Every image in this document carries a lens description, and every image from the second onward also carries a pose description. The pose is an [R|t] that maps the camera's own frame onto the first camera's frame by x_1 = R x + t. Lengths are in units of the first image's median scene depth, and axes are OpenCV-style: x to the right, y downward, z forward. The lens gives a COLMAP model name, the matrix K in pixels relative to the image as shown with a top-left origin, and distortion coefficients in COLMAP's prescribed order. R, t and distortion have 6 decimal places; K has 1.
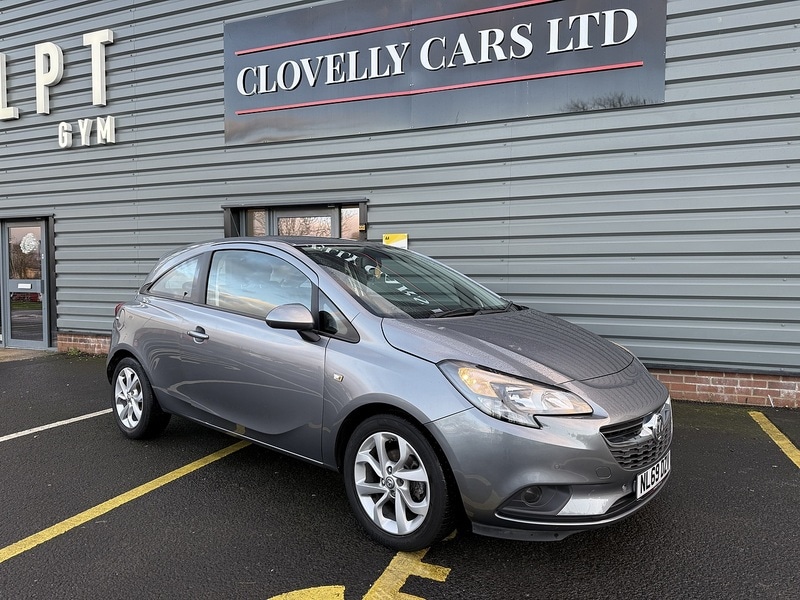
lens RADIAL K [[563.5, 0, 399.6], [0, 563.5, 306.5], [0, 0, 1]] dist [0.037807, -0.045788]
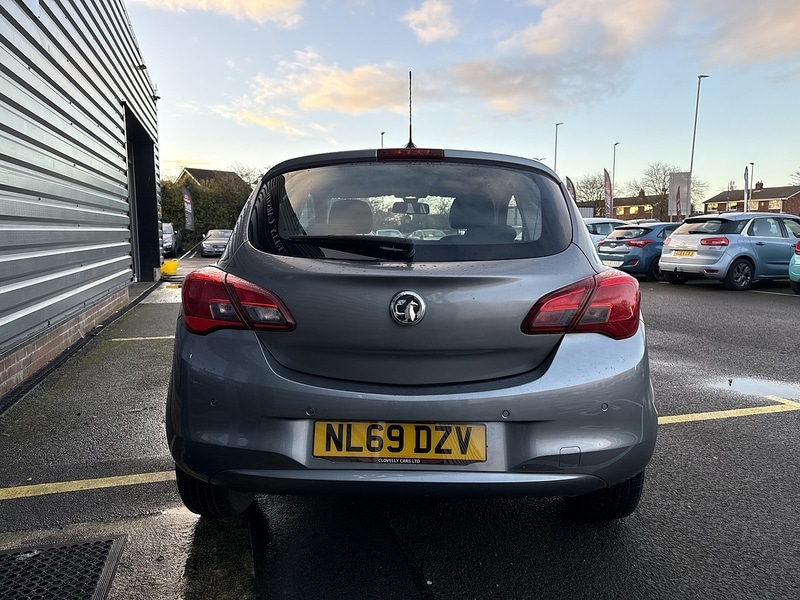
lens RADIAL K [[564.2, 0, 399.4], [0, 564.2, 292.3], [0, 0, 1]] dist [0.044867, -0.054081]
pose [[-0.629539, -0.086784, 0.772107, -0.546344], [0.040457, 0.988733, 0.144120, -0.046208], [-0.775915, 0.121966, -0.618935, 1.070453]]
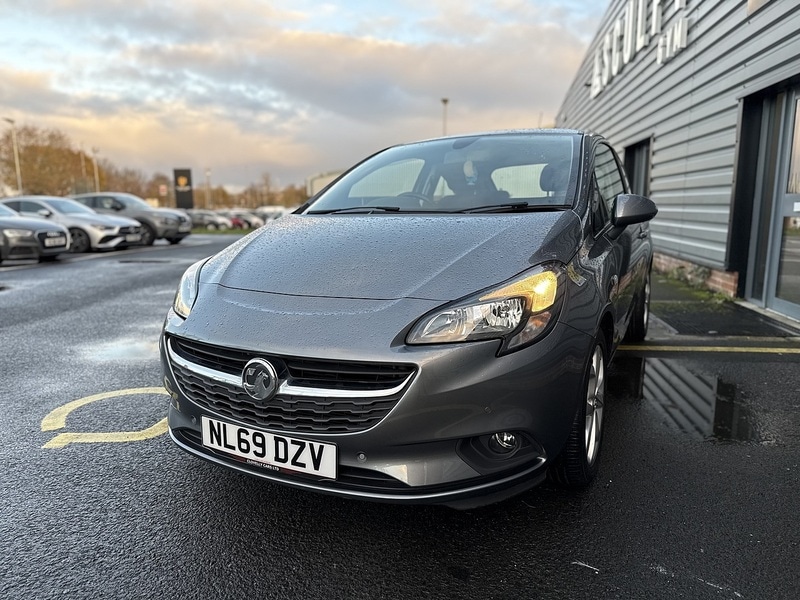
lens RADIAL K [[563.5, 0, 405.0], [0, 563.5, 305.0], [0, 0, 1]] dist [0.037807, -0.045788]
pose [[0.227437, 0.166072, -0.959527, 0.495193], [-0.046932, 0.986075, 0.159542, 0.006833], [0.972661, 0.008747, 0.232064, 0.452336]]
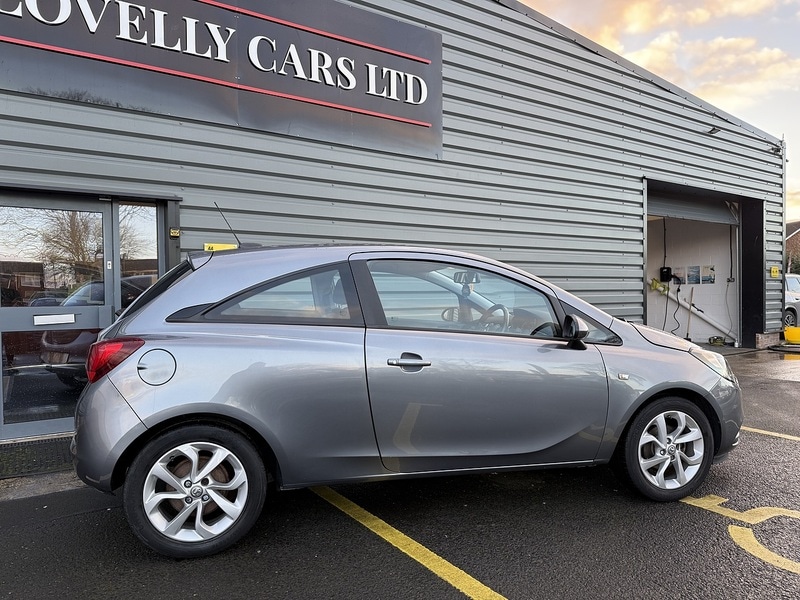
lens RADIAL K [[563.5, 0, 400.7], [0, 563.5, 303.1], [0, 0, 1]] dist [0.037807, -0.045788]
pose [[0.565372, -0.021052, 0.824567, -0.614715], [0.057521, 0.998247, -0.013953, -0.014909], [-0.822828, 0.055319, 0.565592, 0.333135]]
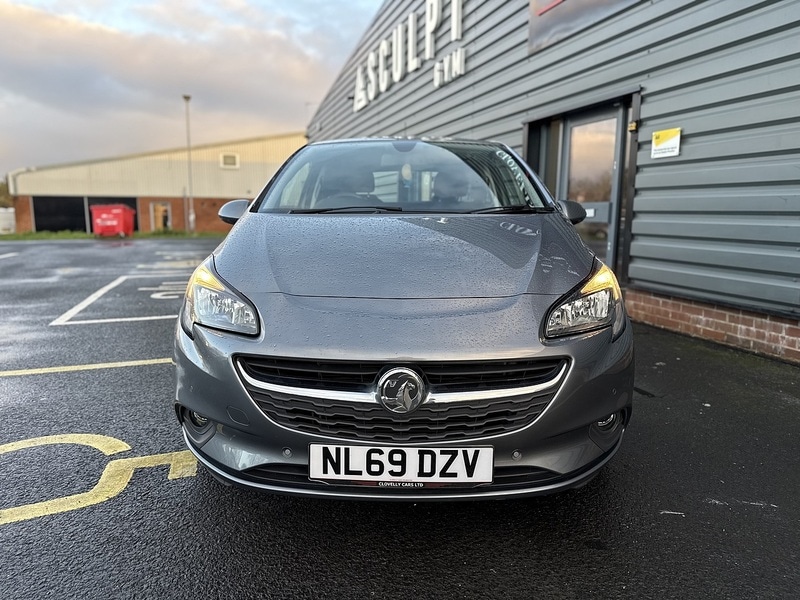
lens RADIAL K [[563.5, 0, 399.3], [0, 563.5, 306.9], [0, 0, 1]] dist [0.037807, -0.045788]
pose [[0.633445, 0.130933, -0.762630, 0.402331], [-0.047939, 0.990327, 0.130207, 0.020488], [0.772302, -0.045920, 0.633594, 0.278777]]
